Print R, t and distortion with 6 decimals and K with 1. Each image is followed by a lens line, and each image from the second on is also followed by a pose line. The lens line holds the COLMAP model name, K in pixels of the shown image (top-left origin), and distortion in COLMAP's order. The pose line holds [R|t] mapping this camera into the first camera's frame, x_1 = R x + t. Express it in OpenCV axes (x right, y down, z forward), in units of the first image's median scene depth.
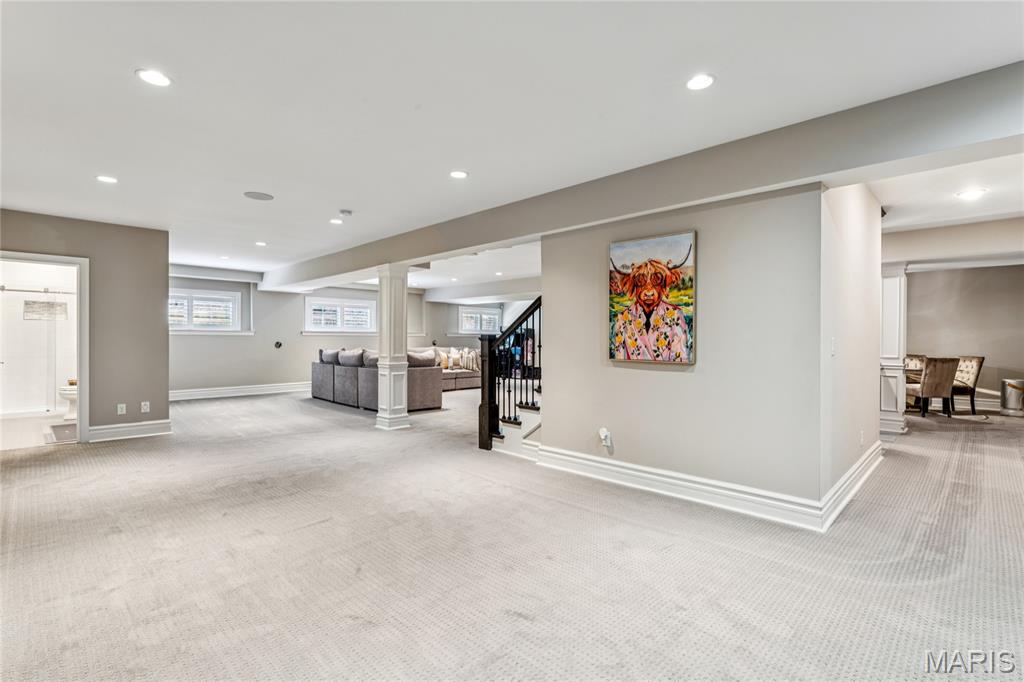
lens RADIAL K [[470.3, 0, 508.6], [0, 470.3, 337.4], [0, 0, 1]] dist [0.002592, 0.000092]
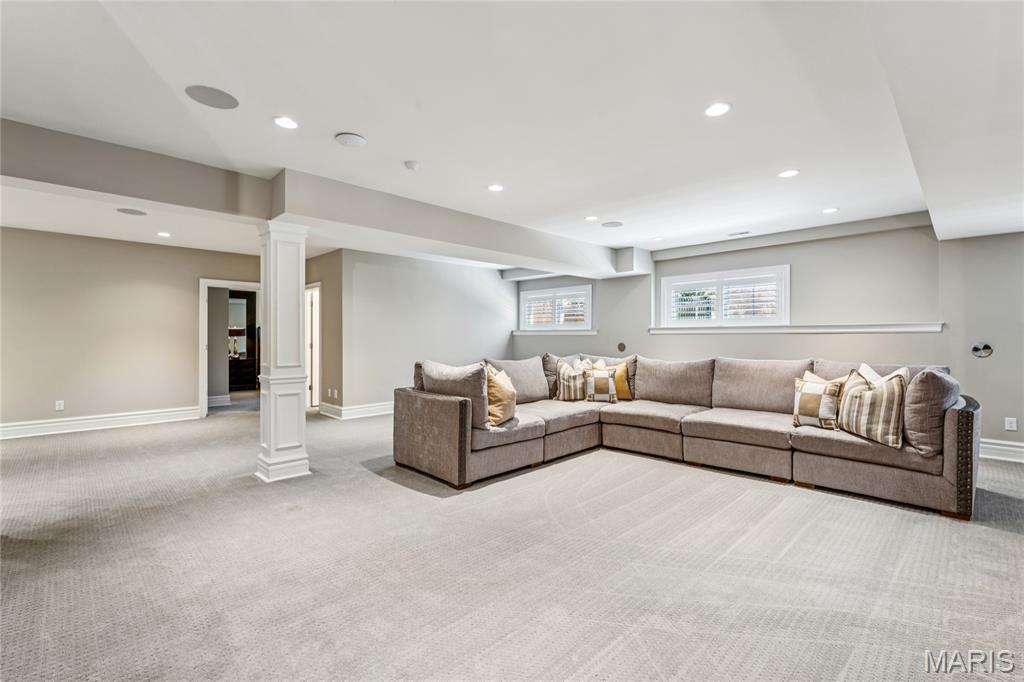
lens RADIAL K [[451.5, 0, 516.4], [0, 451.5, 336.9], [0, 0, 1]] dist [-0.000071, -0.000103]
pose [[-0.047213, -0.003339, -0.998879, 0.234585], [-0.004792, 0.999984, -0.003116, 0.003537], [0.998873, 0.004640, -0.047228, 0.792238]]
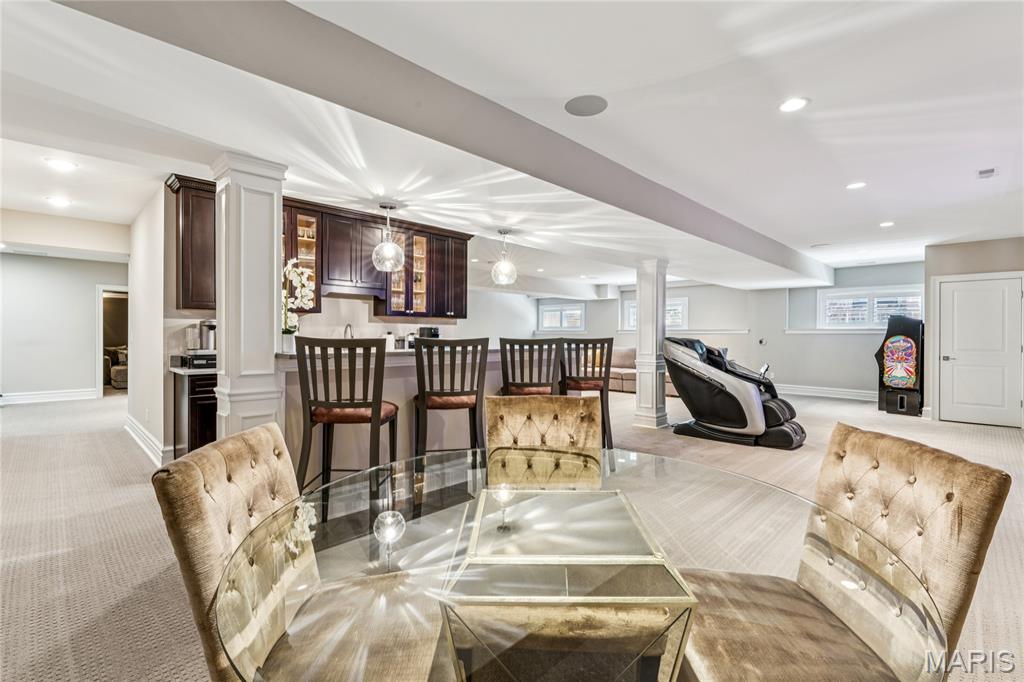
lens RADIAL K [[470.3, 0, 511.0], [0, 470.3, 337.7], [0, 0, 1]] dist [0.002592, 0.000092]
pose [[-0.050118, 0.005064, -0.998730, 0.739334], [-0.009167, 0.999943, 0.005530, 0.003173], [0.998701, 0.009433, -0.050069, 0.748819]]
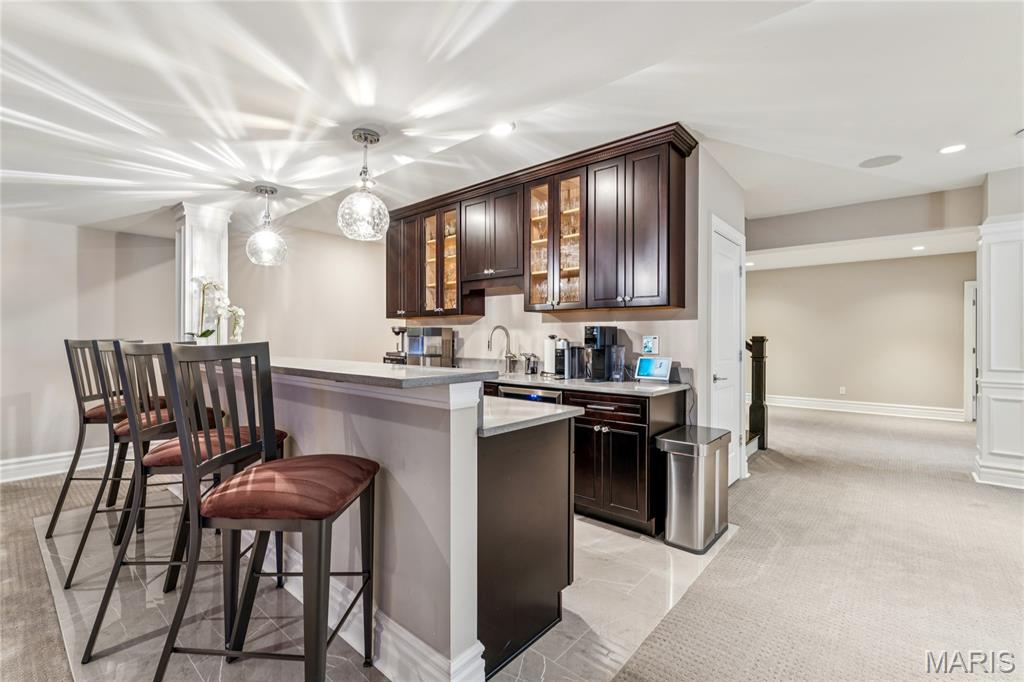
lens RADIAL K [[451.5, 0, 512.9], [0, 451.5, 340.7], [0, 0, 1]] dist [-0.000071, -0.000103]
pose [[-0.999579, -0.001096, -0.028984, 0.270701], [-0.001254, 0.999984, 0.005443, 0.002369], [0.028978, 0.005477, -0.999565, 0.923521]]
